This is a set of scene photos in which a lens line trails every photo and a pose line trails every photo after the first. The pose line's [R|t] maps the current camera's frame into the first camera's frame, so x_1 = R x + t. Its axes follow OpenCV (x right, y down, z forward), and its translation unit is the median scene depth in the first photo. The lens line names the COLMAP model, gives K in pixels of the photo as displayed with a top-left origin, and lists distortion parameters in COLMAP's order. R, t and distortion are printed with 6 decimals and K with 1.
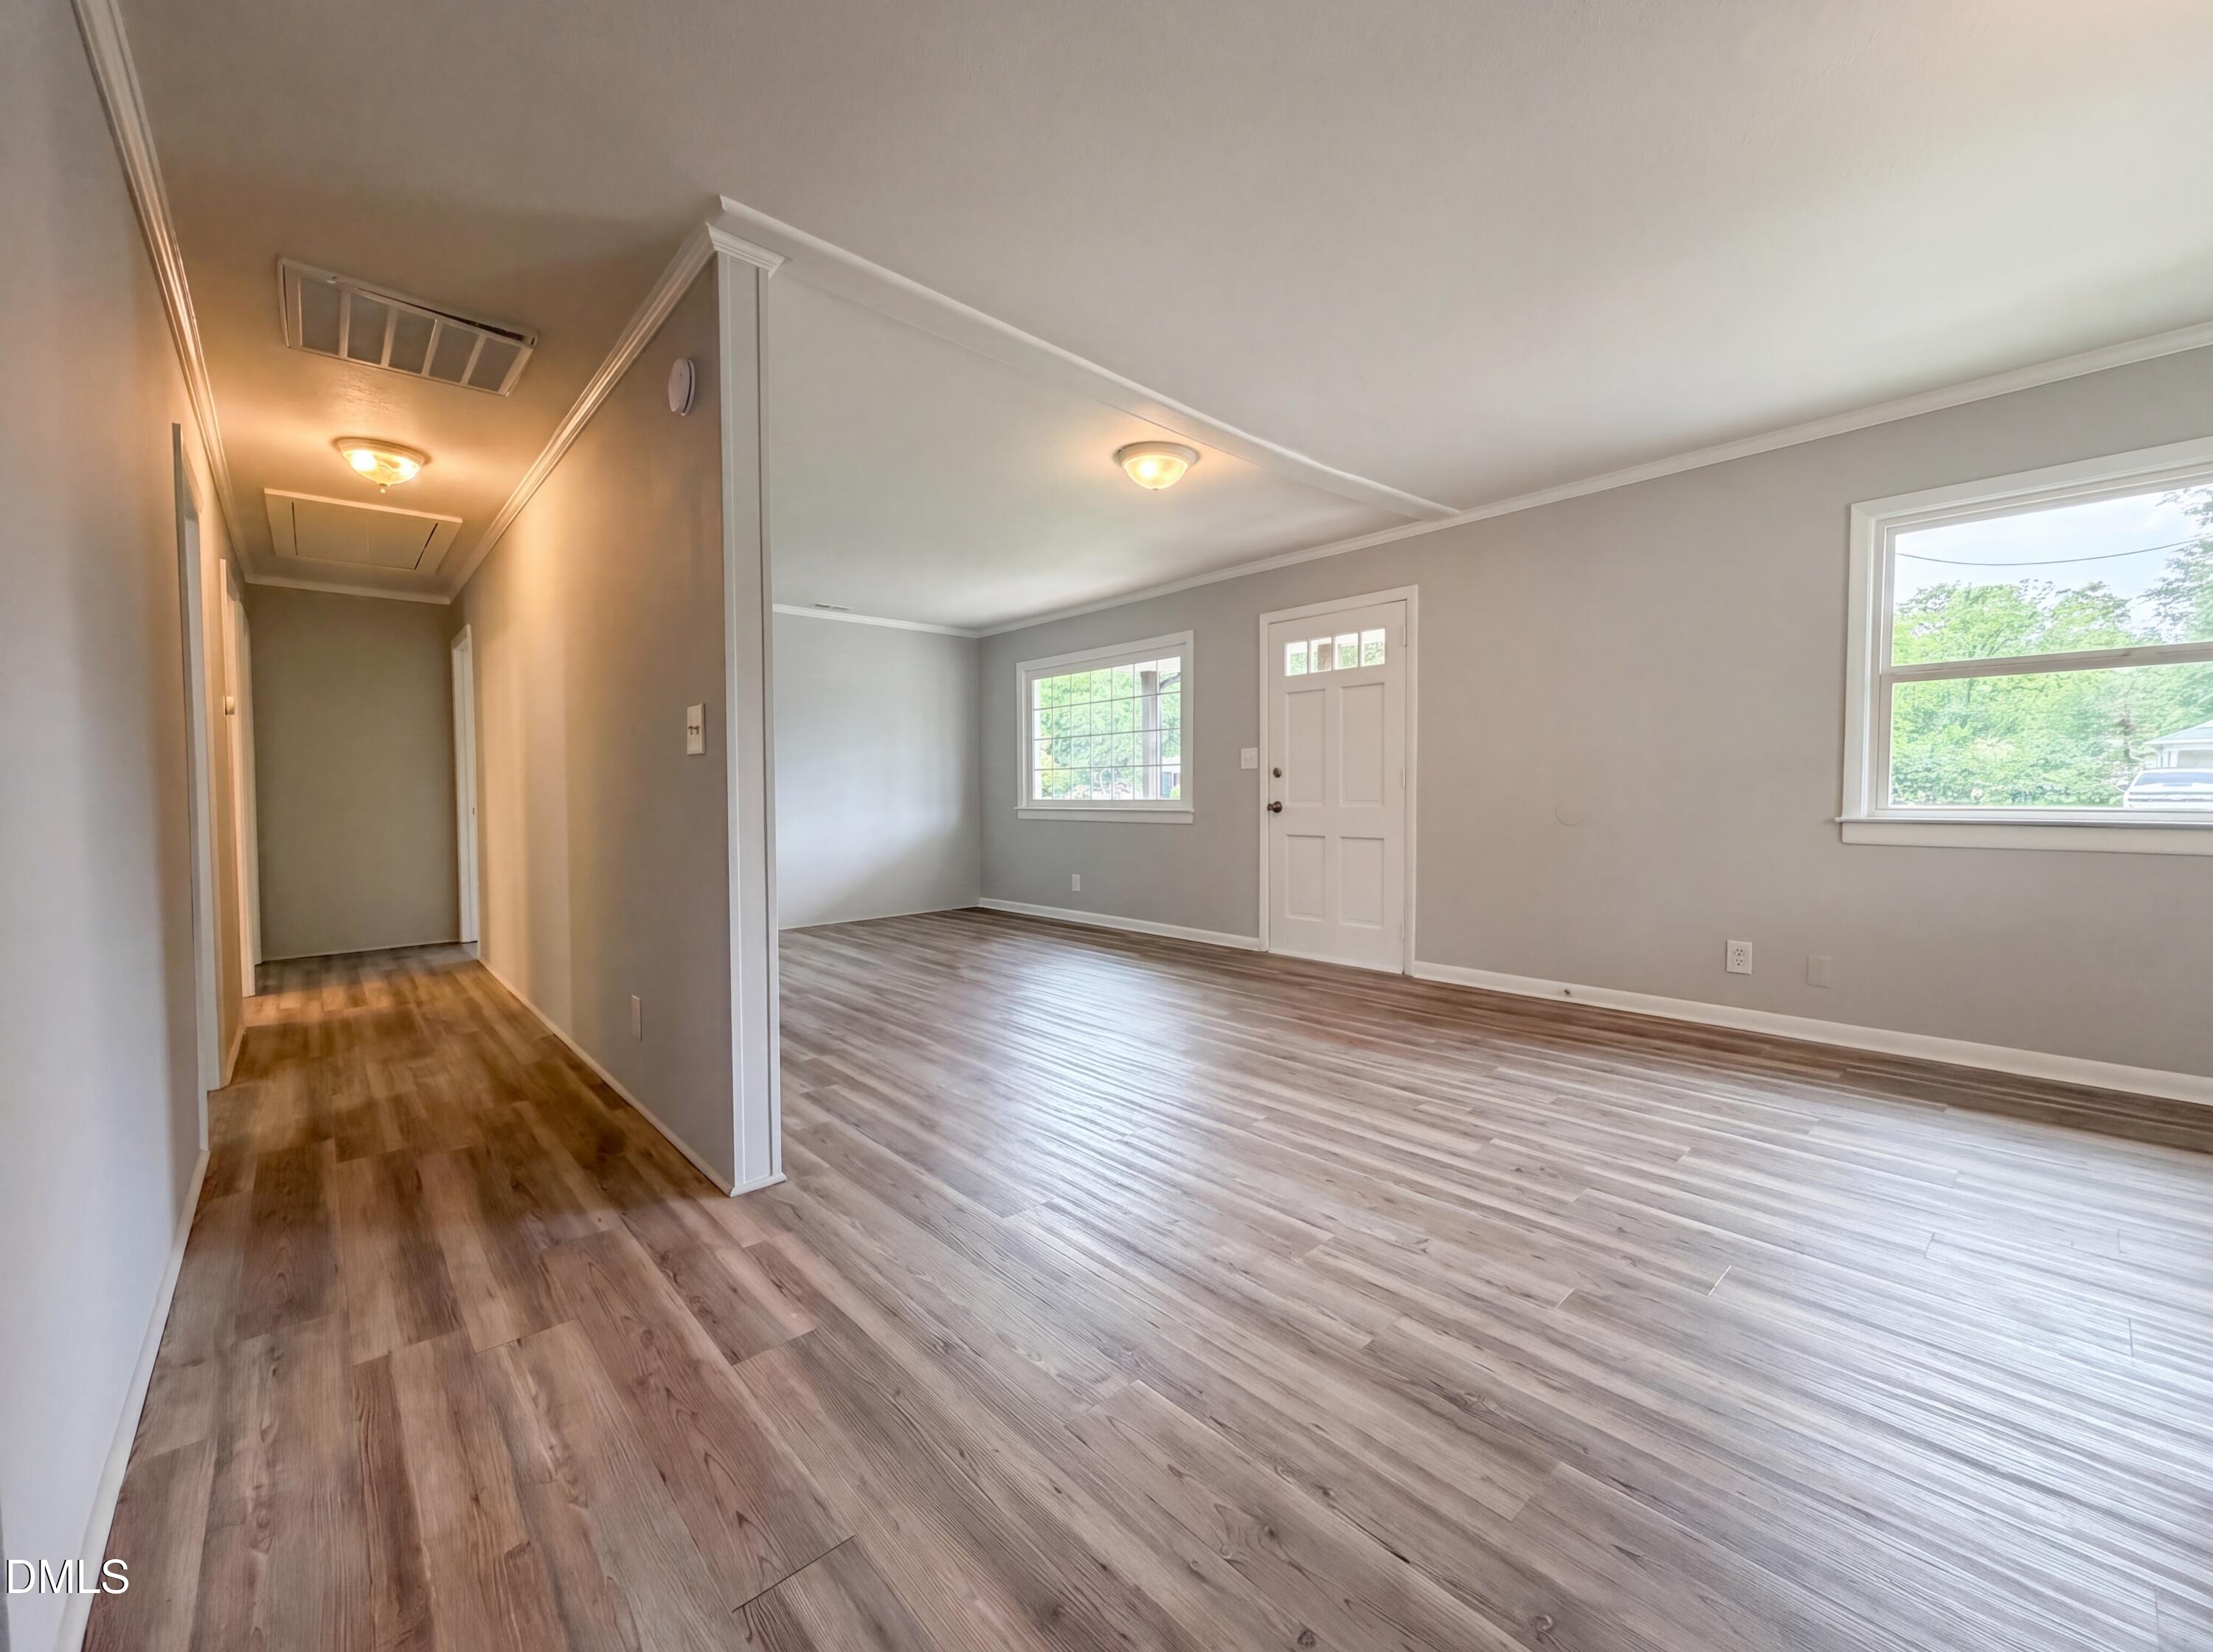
lens RADIAL K [[887.2, 0, 1100.3], [0, 887.2, 820.7], [0, 0, 1]] dist [-0.003751, -0.000146]
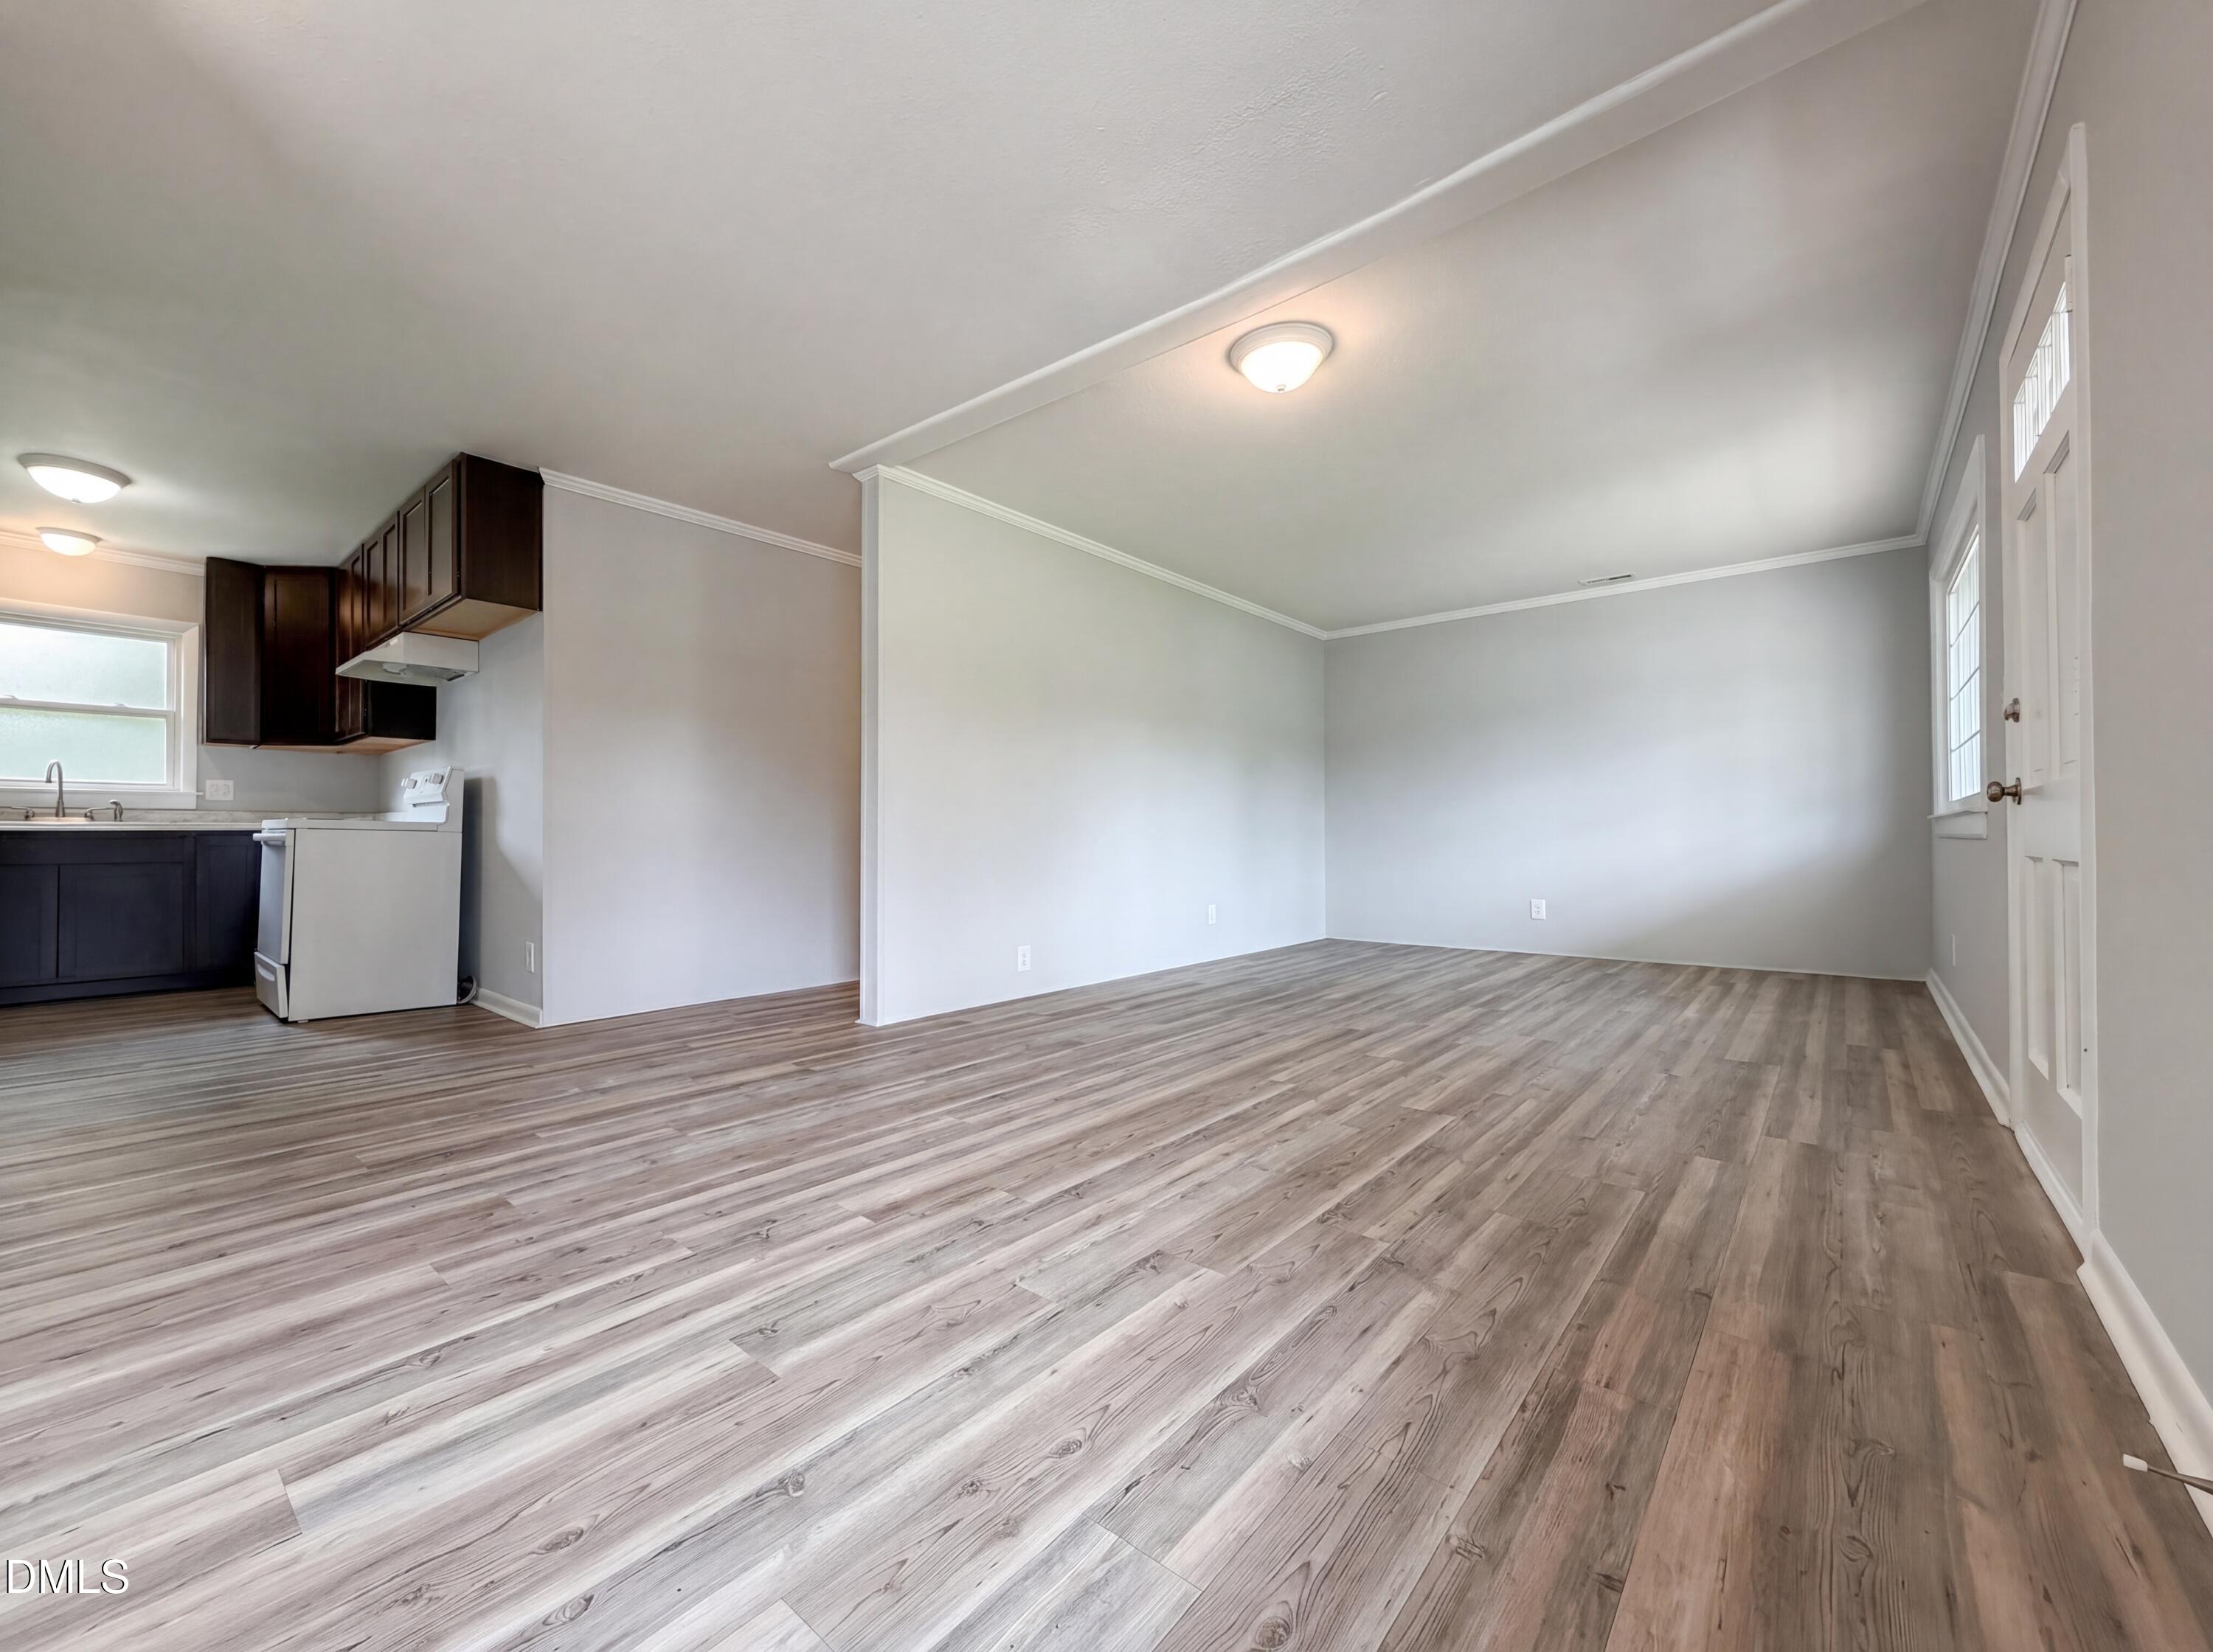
lens RADIAL K [[887.2, 0, 1100.3], [0, 887.2, 824.9], [0, 0, 1]] dist [-0.003751, -0.000146]
pose [[0.130636, -0.011266, -0.991366, 0.981481], [-0.035232, 0.999251, -0.015998, 0.039555], [0.990804, 0.037018, 0.130141, 0.896556]]
